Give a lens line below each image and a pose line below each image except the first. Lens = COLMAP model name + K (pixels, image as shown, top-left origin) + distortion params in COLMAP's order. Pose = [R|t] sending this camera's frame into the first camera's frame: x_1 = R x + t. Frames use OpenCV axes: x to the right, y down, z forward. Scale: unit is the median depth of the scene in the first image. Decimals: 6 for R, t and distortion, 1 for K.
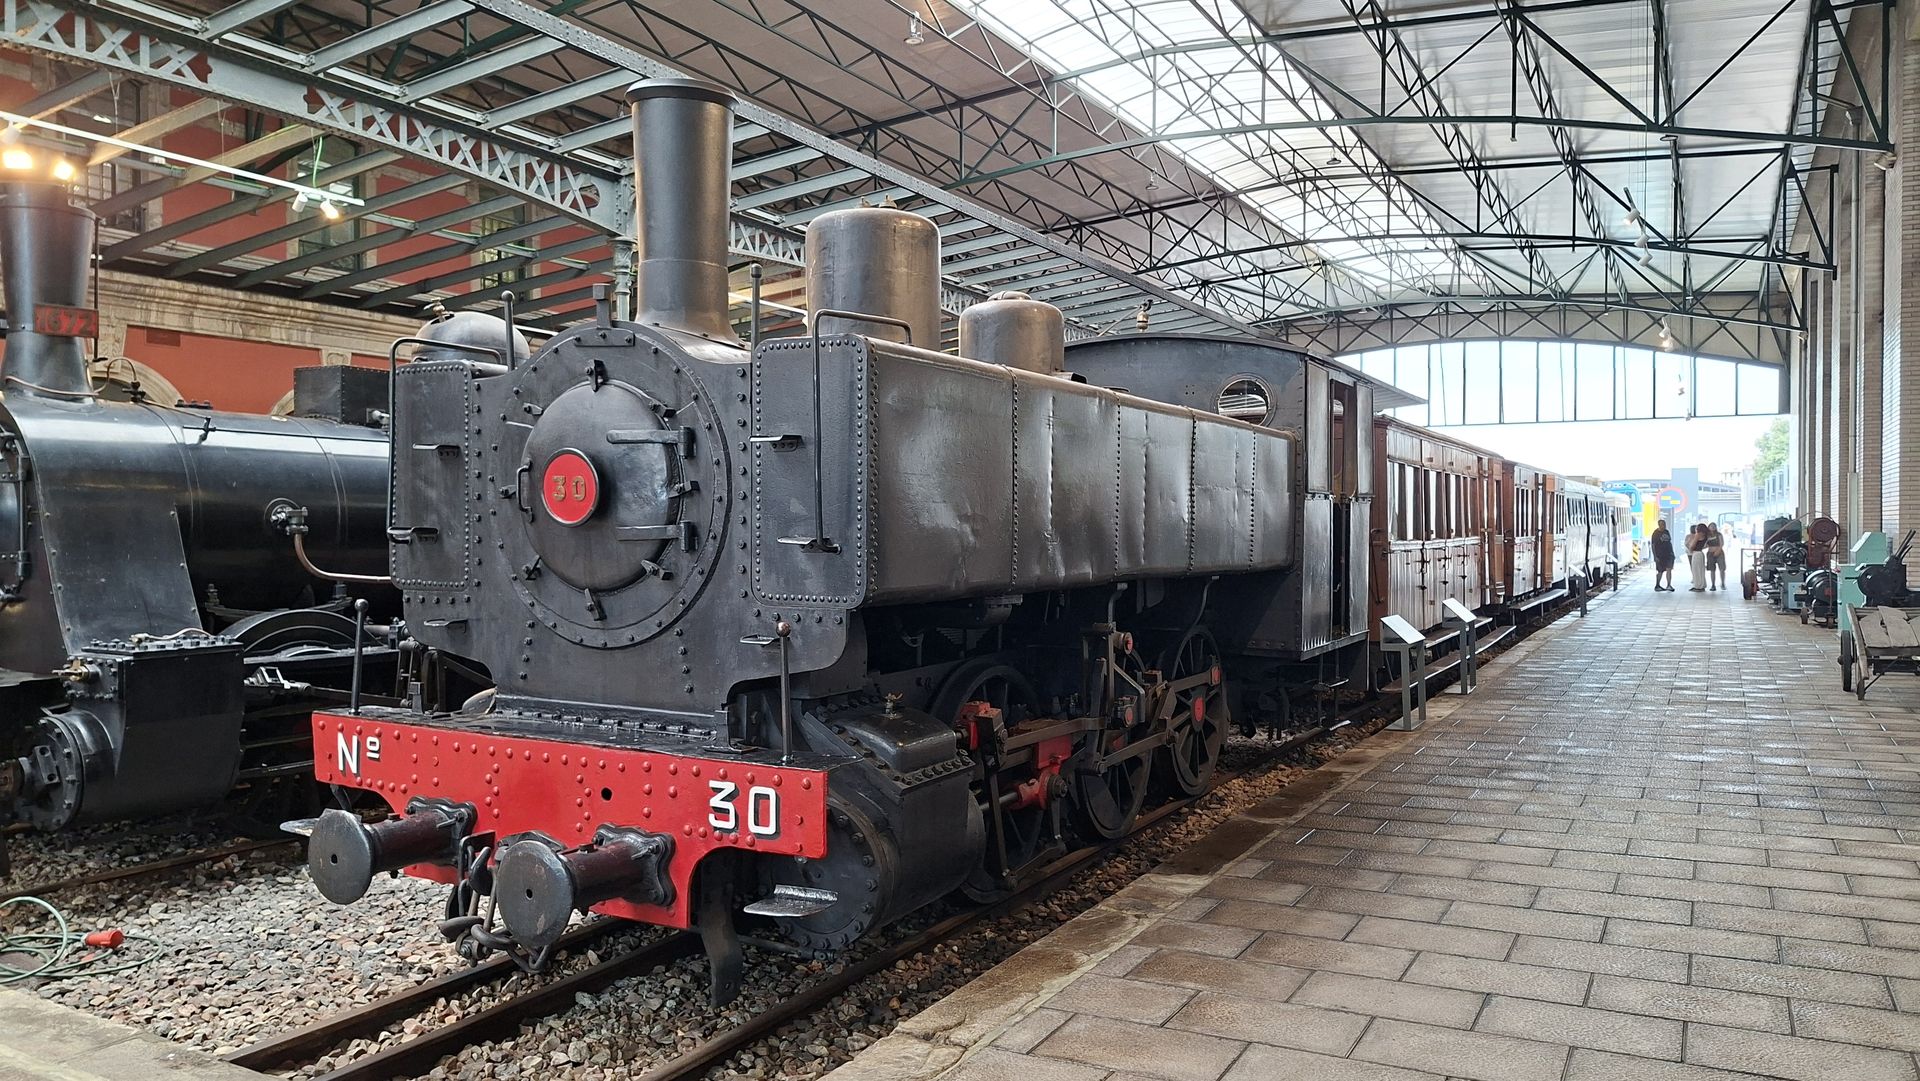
lens RADIAL K [[1315.5, 0, 966.6], [0, 1315.5, 545.6], [0, 0, 1]] dist [0.069887, -0.069050]
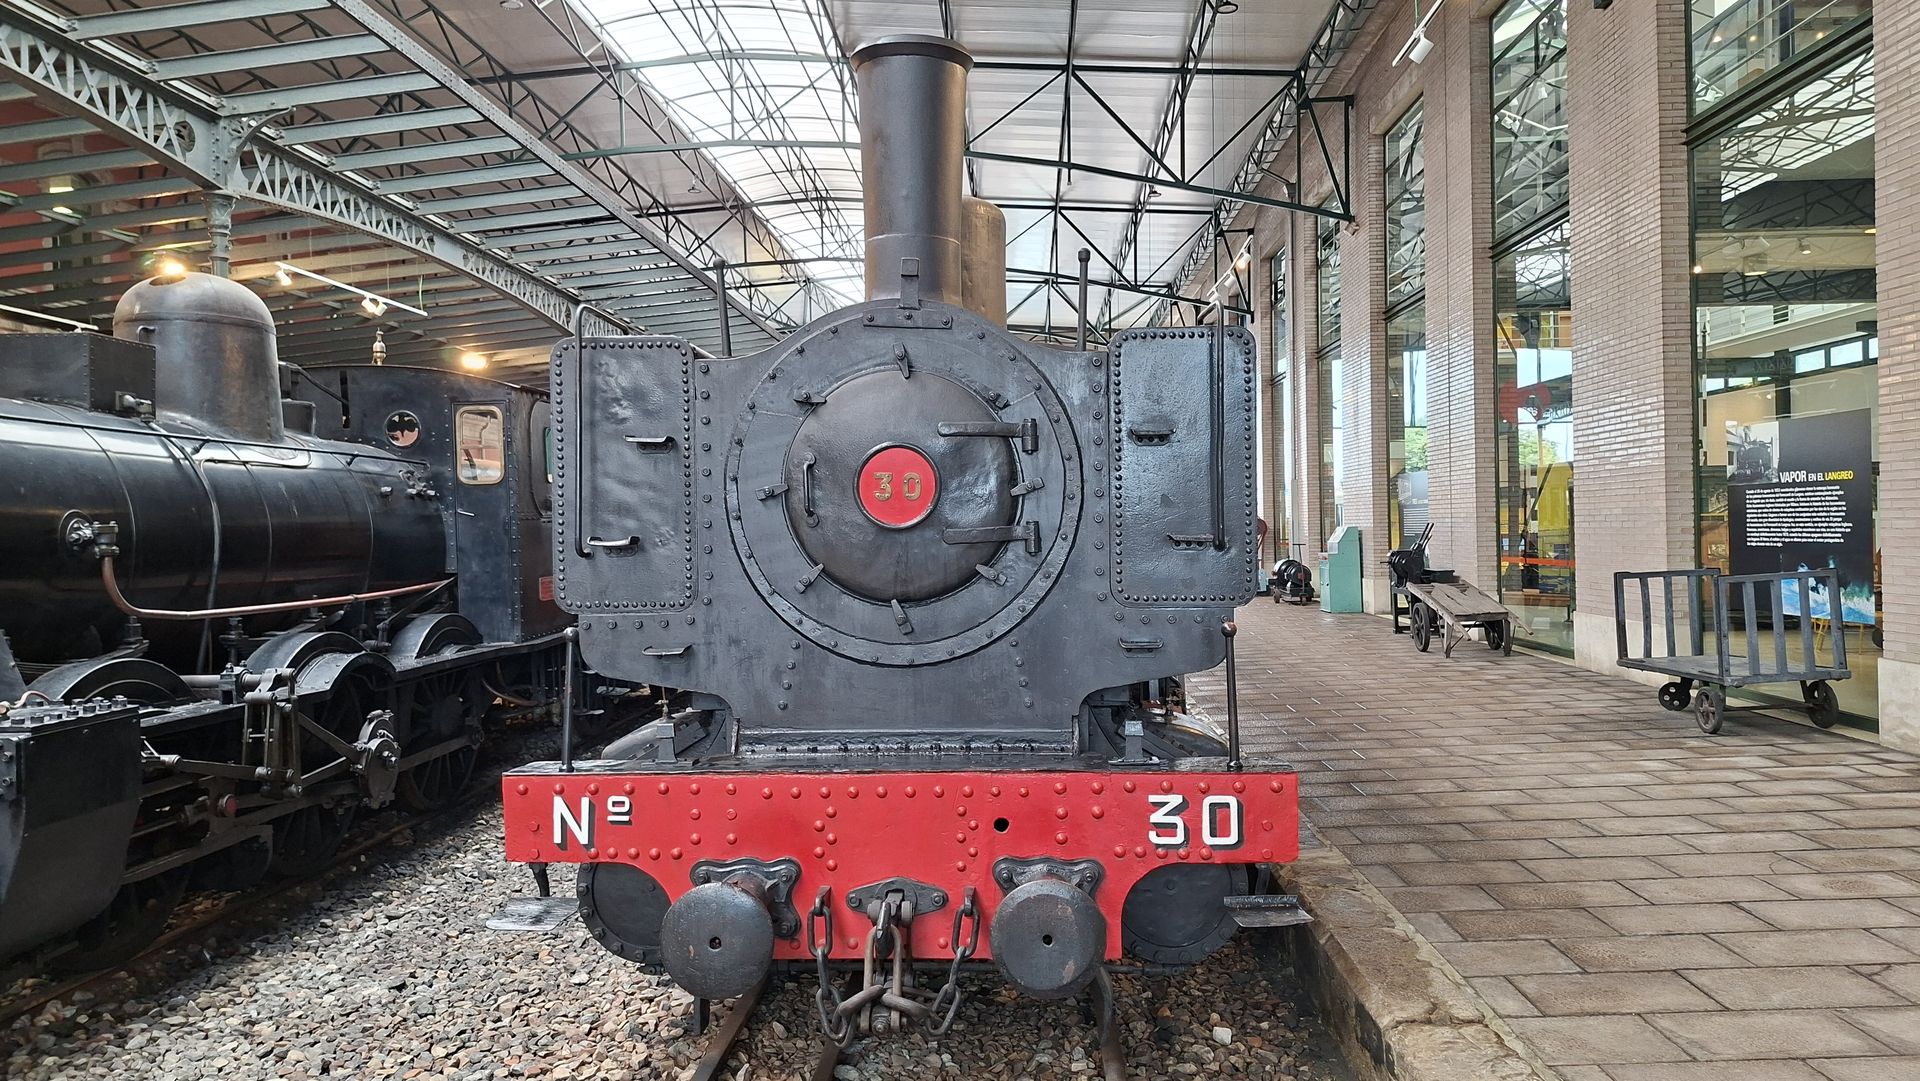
lens RADIAL K [[1315.5, 0, 974.7], [0, 1315.5, 538.6], [0, 0, 1]] dist [0.069887, -0.069050]
pose [[0.895311, -0.020731, 0.444960, -0.235178], [0.026960, 0.999607, -0.007673, -0.000226], [-0.444626, 0.018866, 0.895518, 0.069293]]
